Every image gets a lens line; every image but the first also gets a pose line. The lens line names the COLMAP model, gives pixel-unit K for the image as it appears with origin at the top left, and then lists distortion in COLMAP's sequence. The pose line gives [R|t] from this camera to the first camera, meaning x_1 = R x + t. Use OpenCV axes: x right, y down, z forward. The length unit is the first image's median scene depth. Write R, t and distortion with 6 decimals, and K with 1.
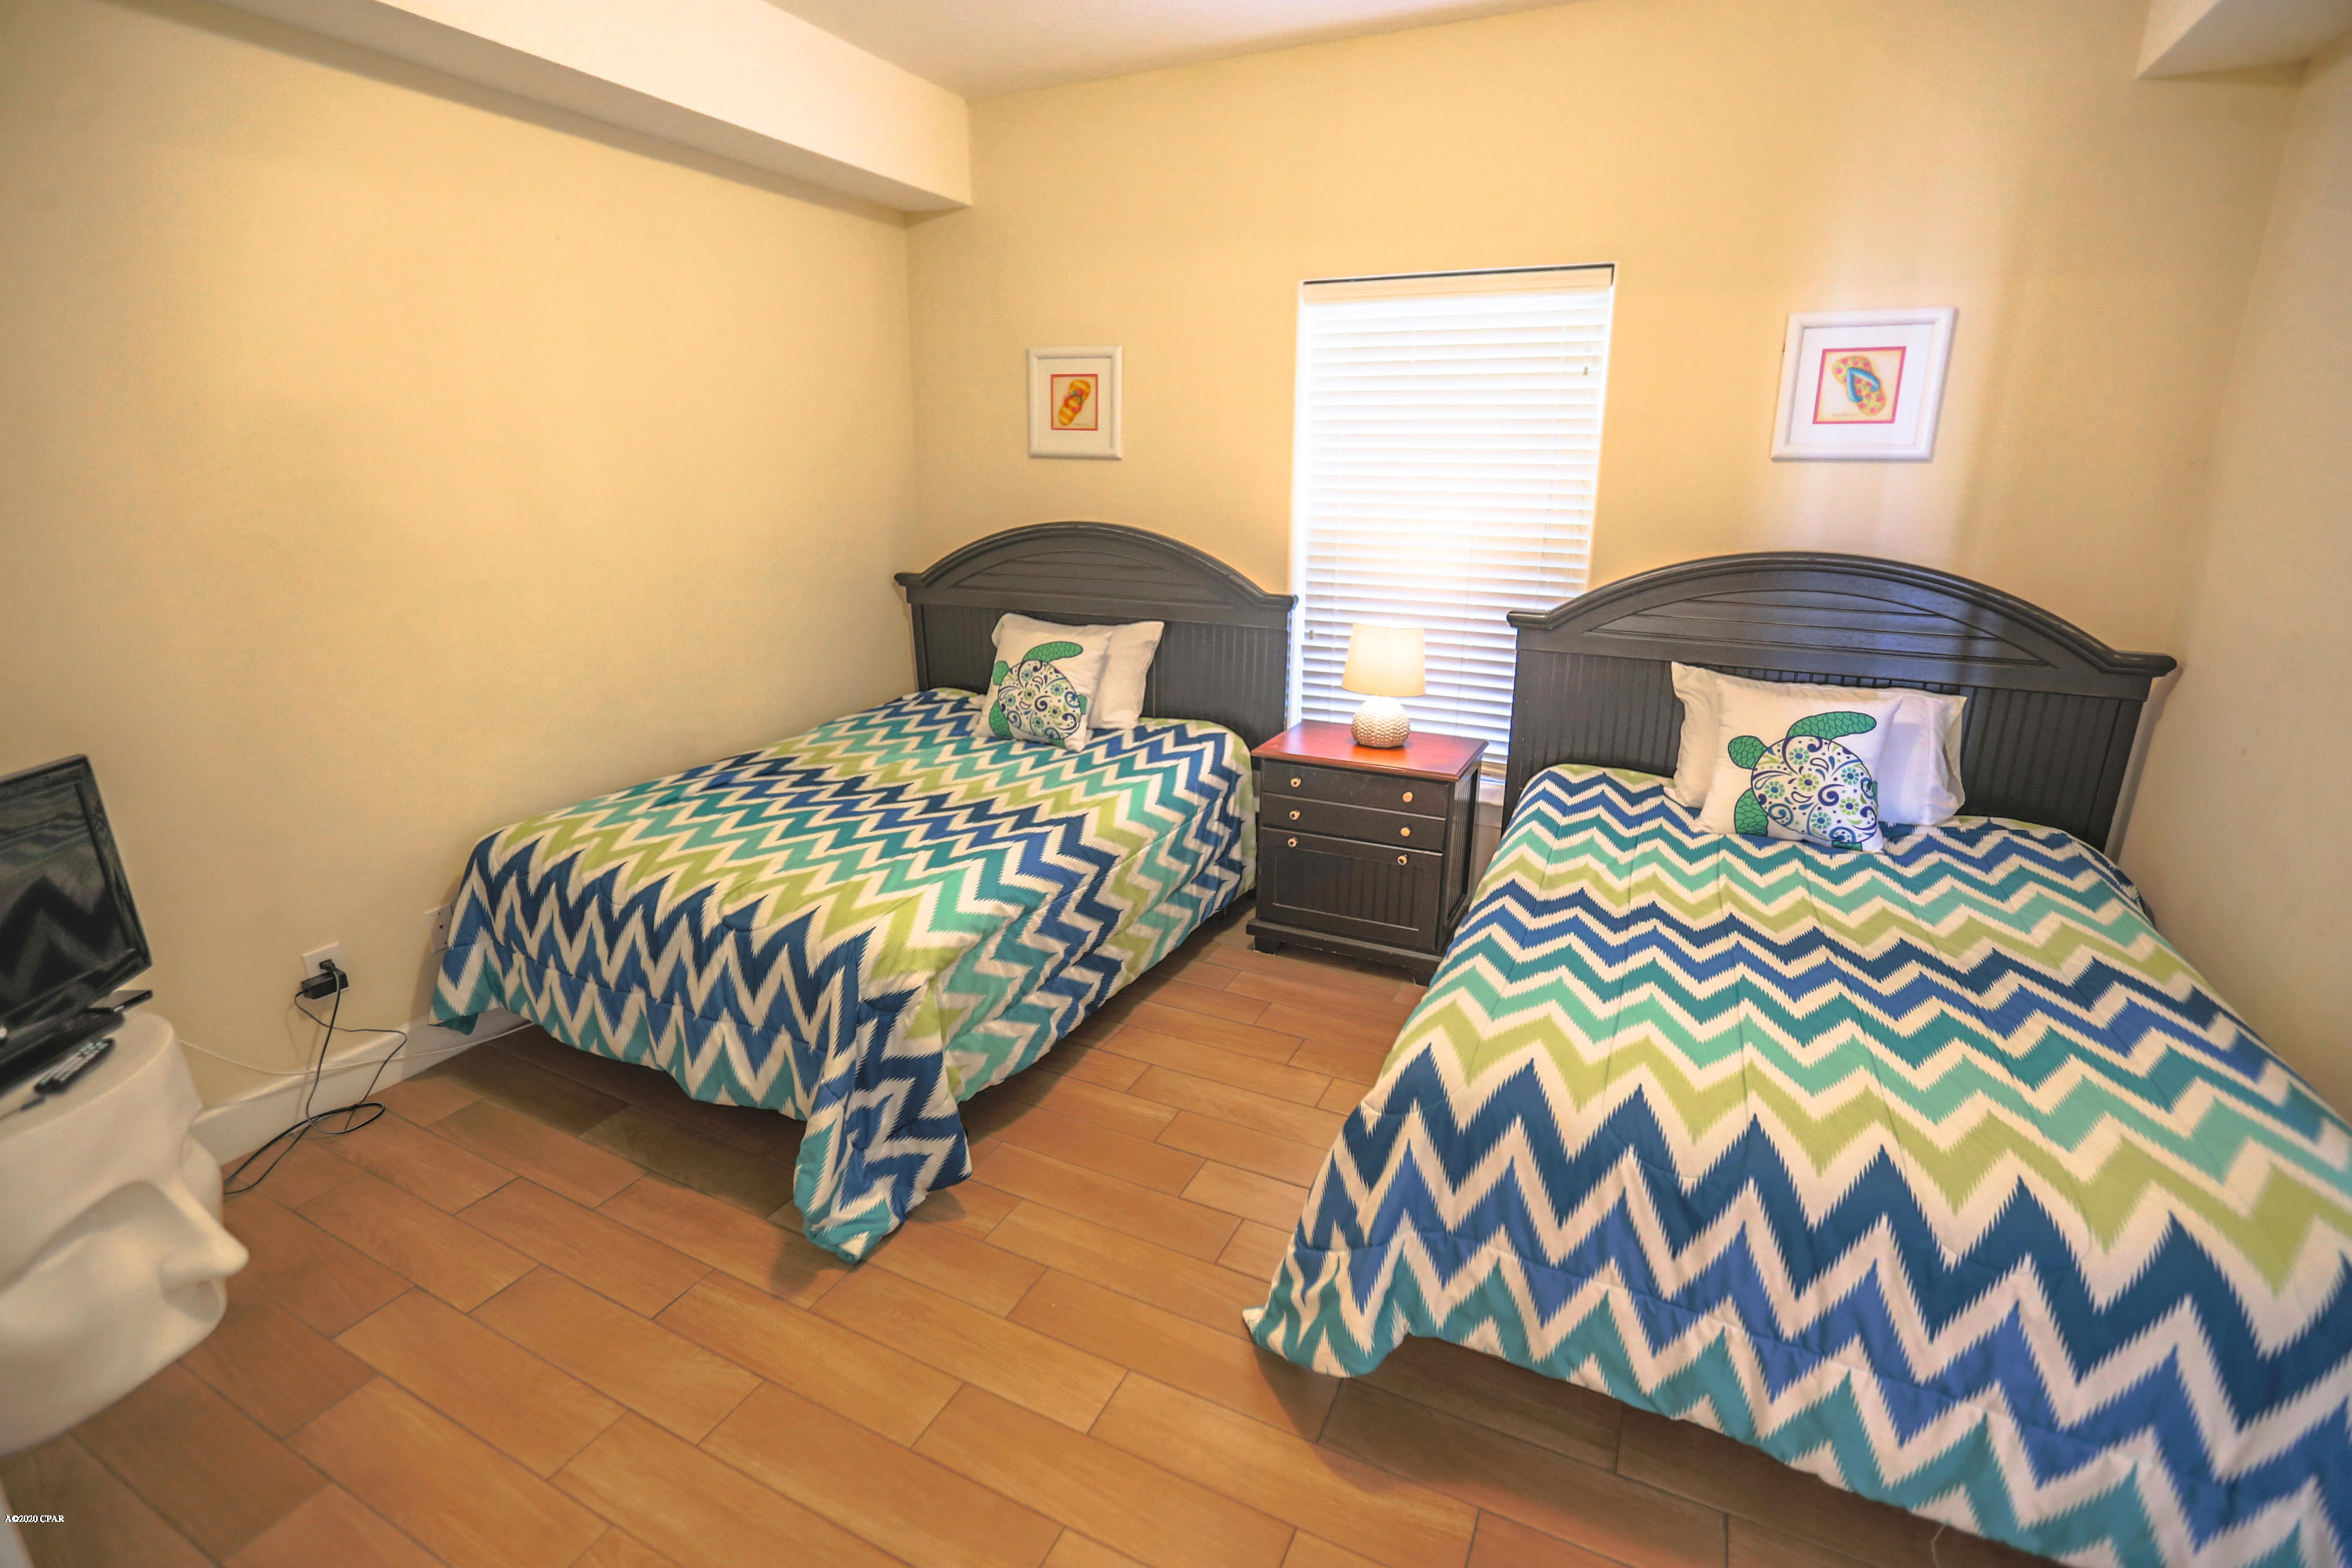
lens RADIAL K [[1079.8, 0, 1162.2], [0, 1079.8, 781.4], [0, 0, 1]] dist [-0.048165, 0.017531]
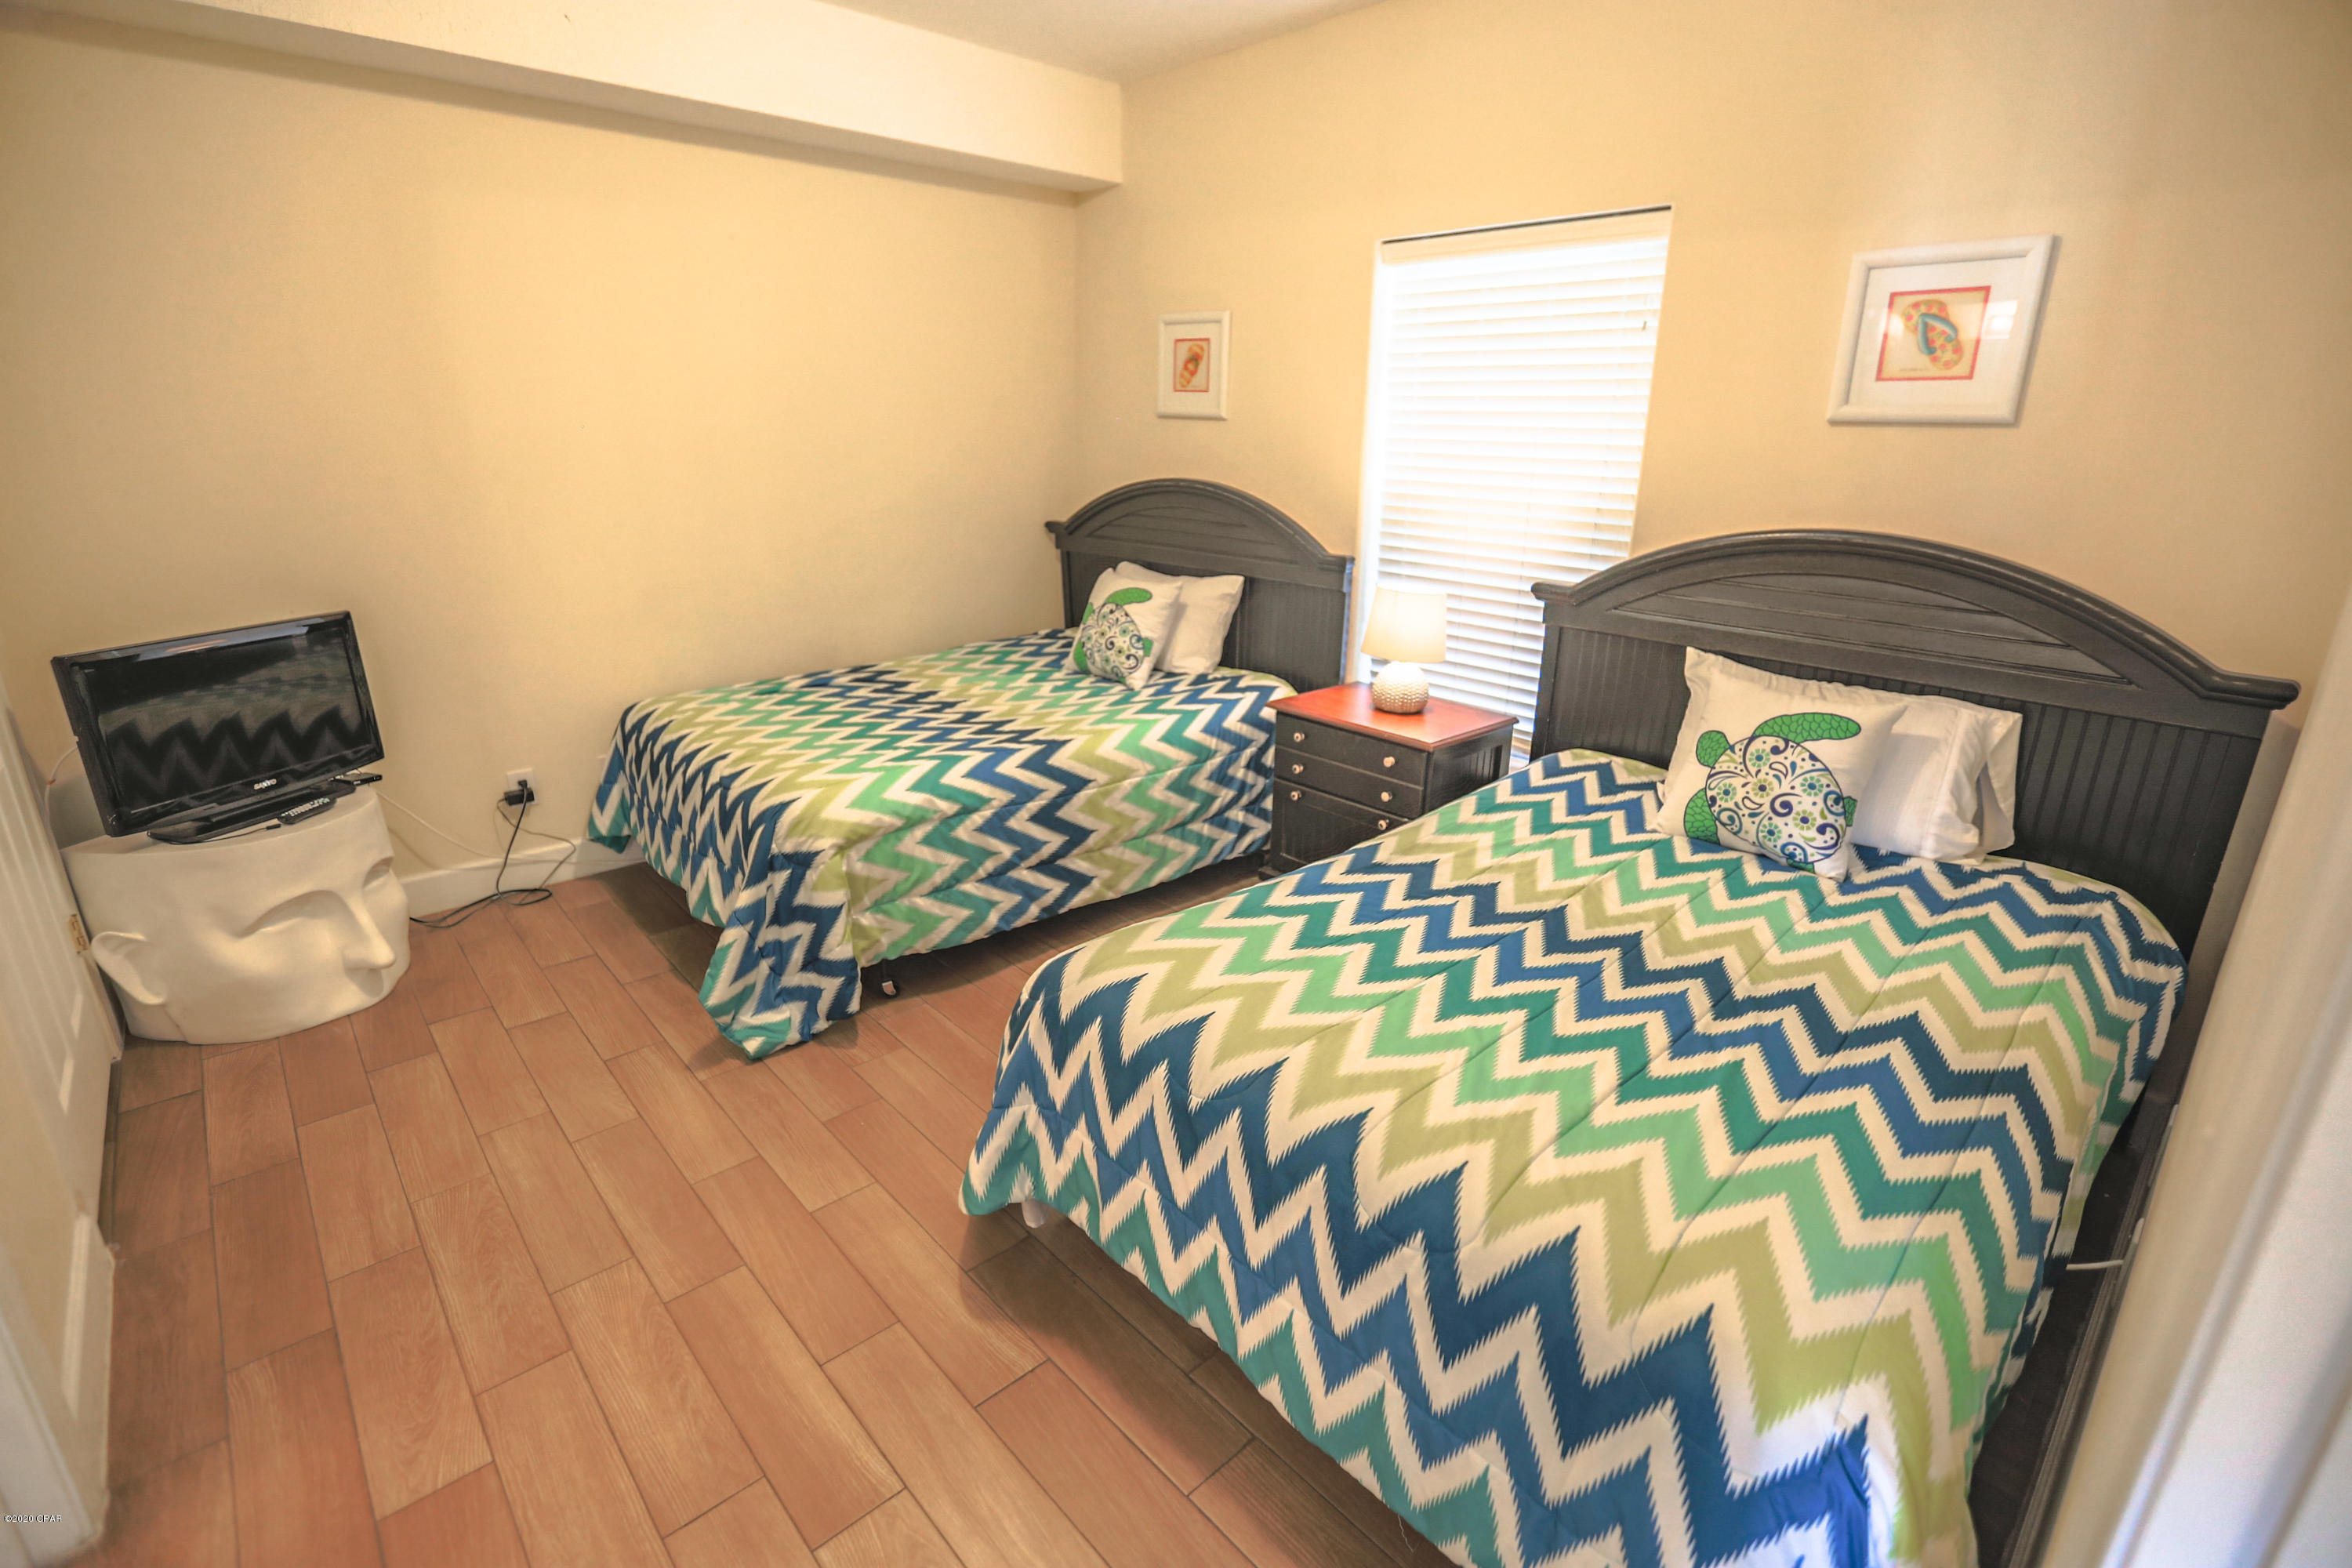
lens RADIAL K [[1079.8, 0, 1181.2], [0, 1079.8, 783.0], [0, 0, 1]] dist [-0.048165, 0.017531]
pose [[0.930450, 0.123070, -0.345131, 0.451694], [-0.112823, 0.992371, 0.049705, 0.007094], [0.348616, -0.007309, 0.937237, -0.001655]]
